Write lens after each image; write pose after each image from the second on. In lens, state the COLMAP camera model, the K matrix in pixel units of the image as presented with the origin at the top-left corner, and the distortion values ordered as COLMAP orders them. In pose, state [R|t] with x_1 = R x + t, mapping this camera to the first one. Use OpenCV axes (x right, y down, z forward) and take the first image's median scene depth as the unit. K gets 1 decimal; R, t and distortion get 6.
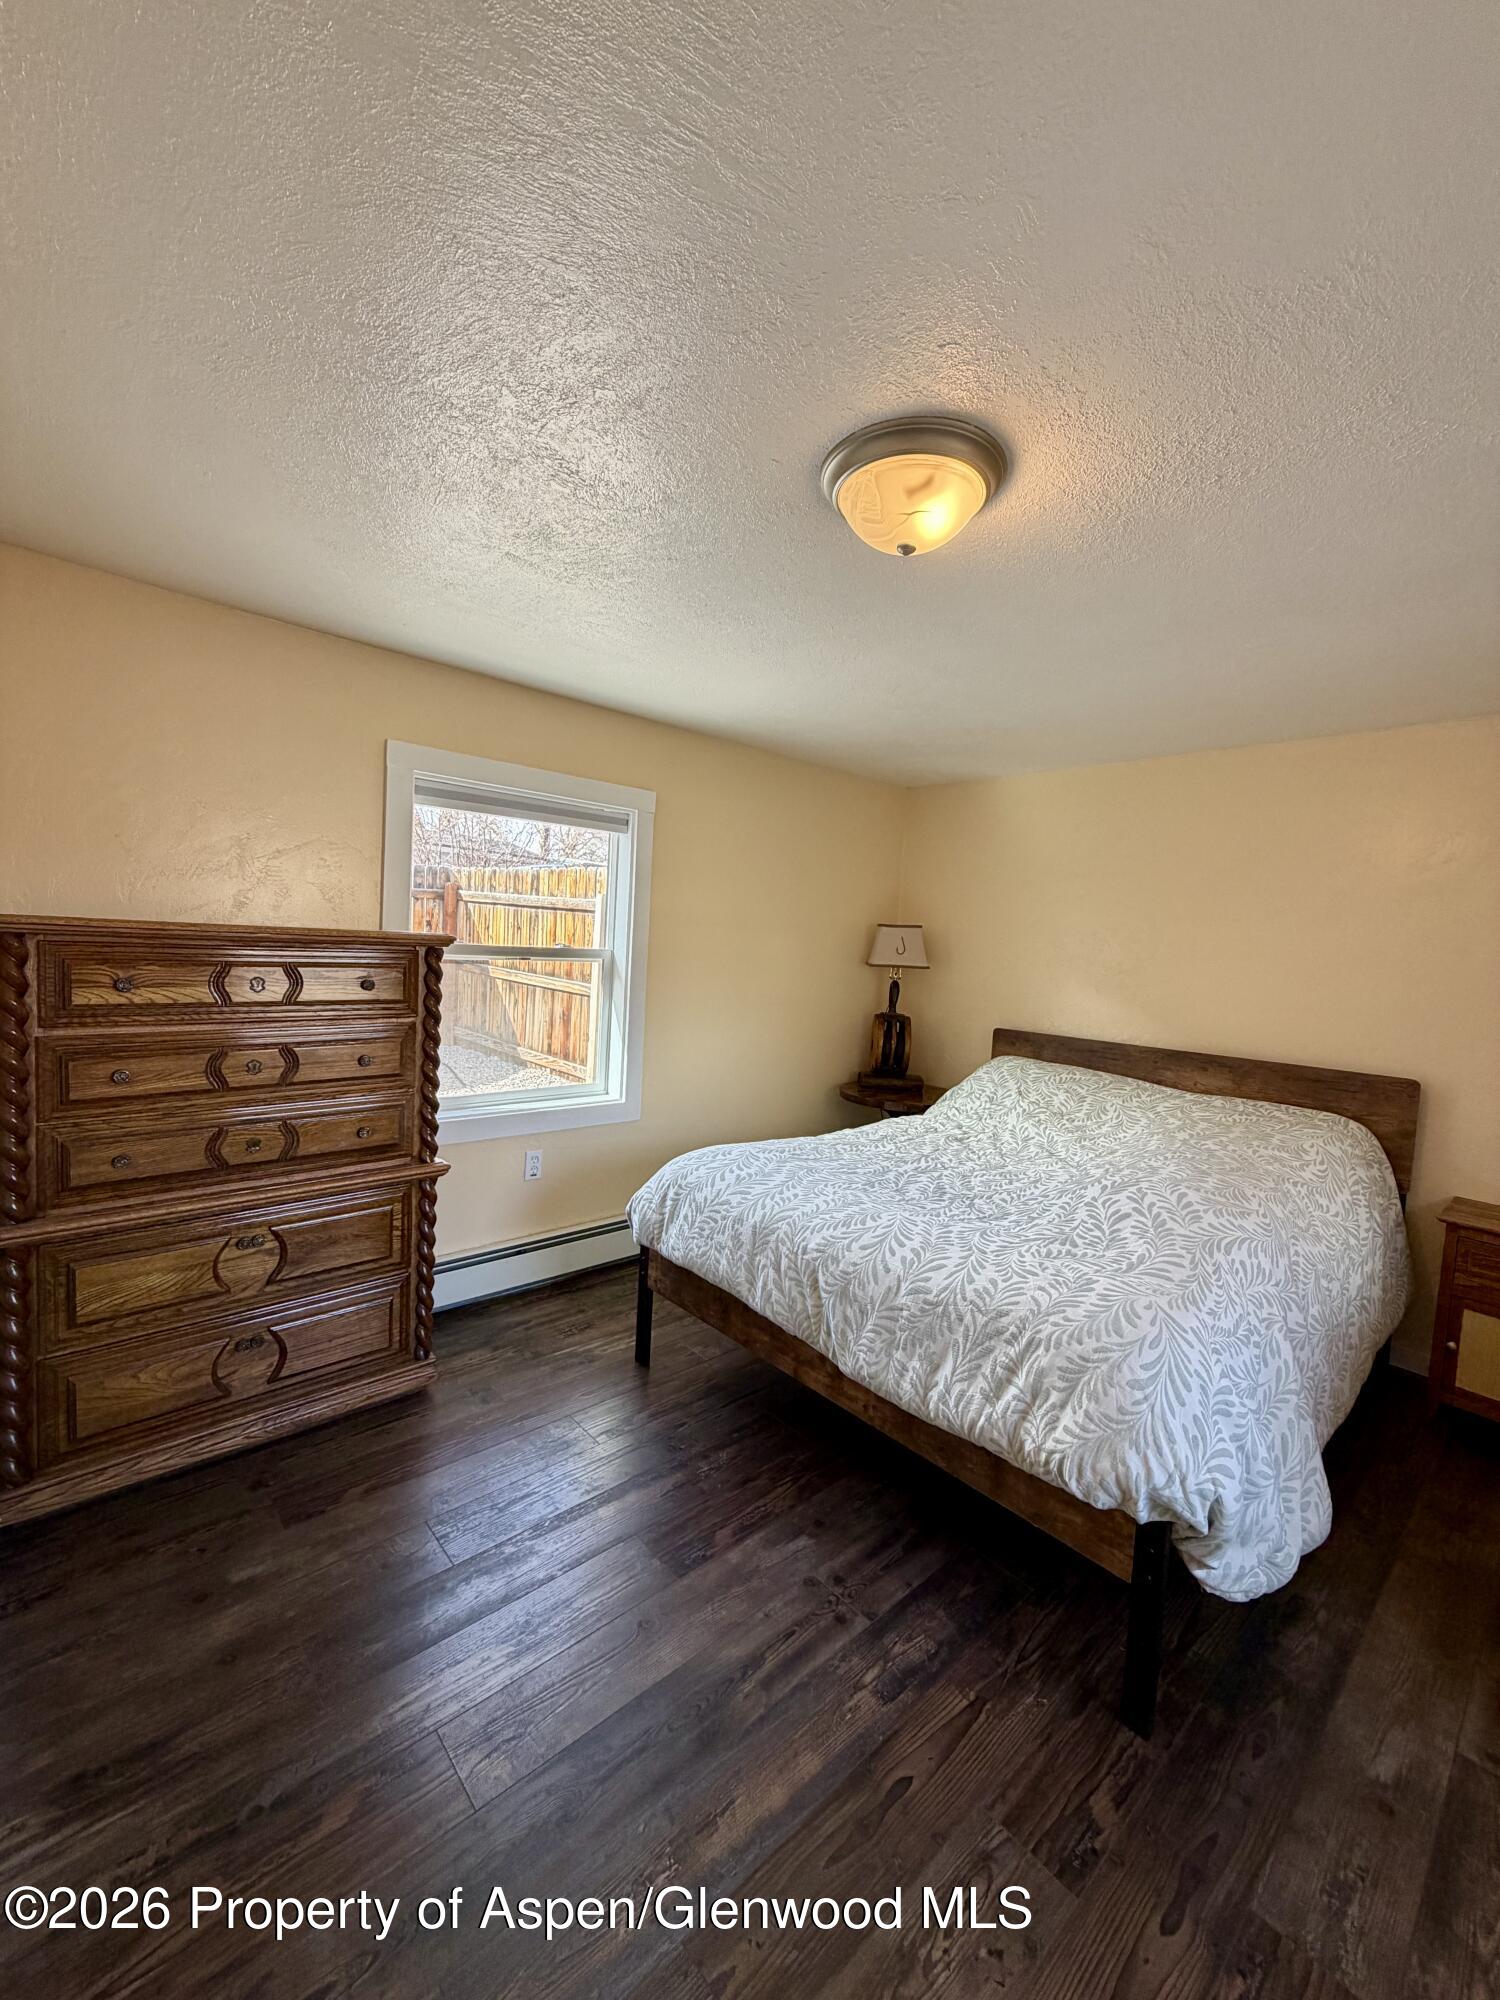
lens RADIAL K [[801.8, 0, 750.1], [0, 801.8, 988.4], [0, 0, 1]] dist [0.002044, 0.000087]
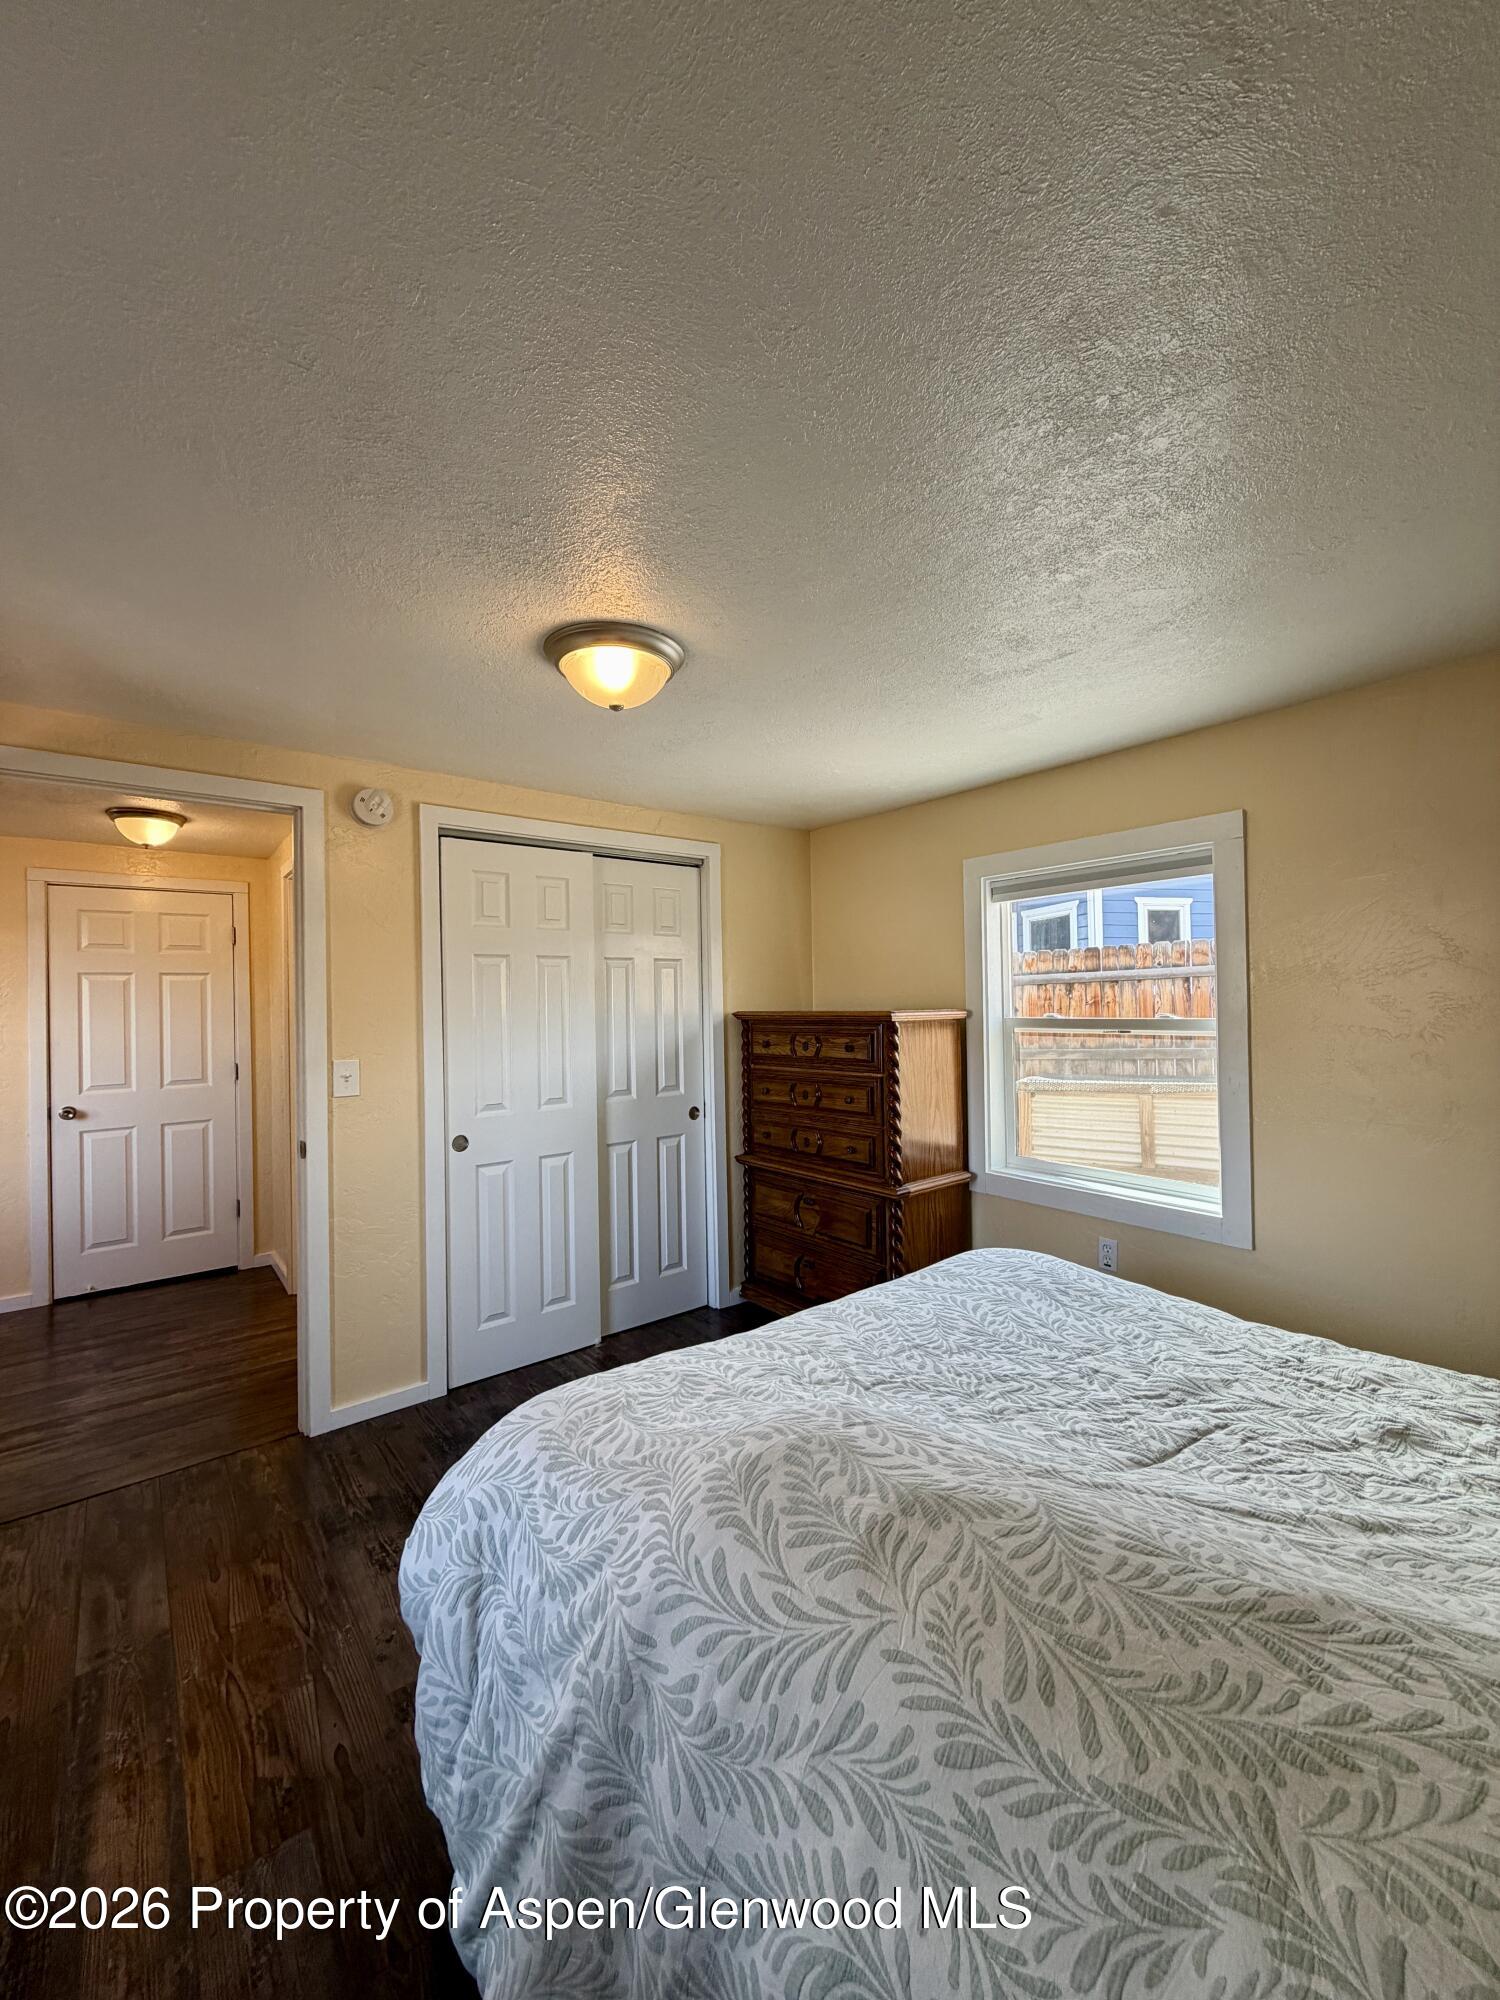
lens RADIAL K [[801.8, 0, 753.2], [0, 801.8, 996.0], [0, 0, 1]] dist [0.002044, 0.000087]
pose [[-0.068411, -0.056036, -0.996082, 1.003557], [-0.044493, 0.997599, -0.053065, -0.014346], [0.996665, 0.040689, -0.070740, 0.925147]]
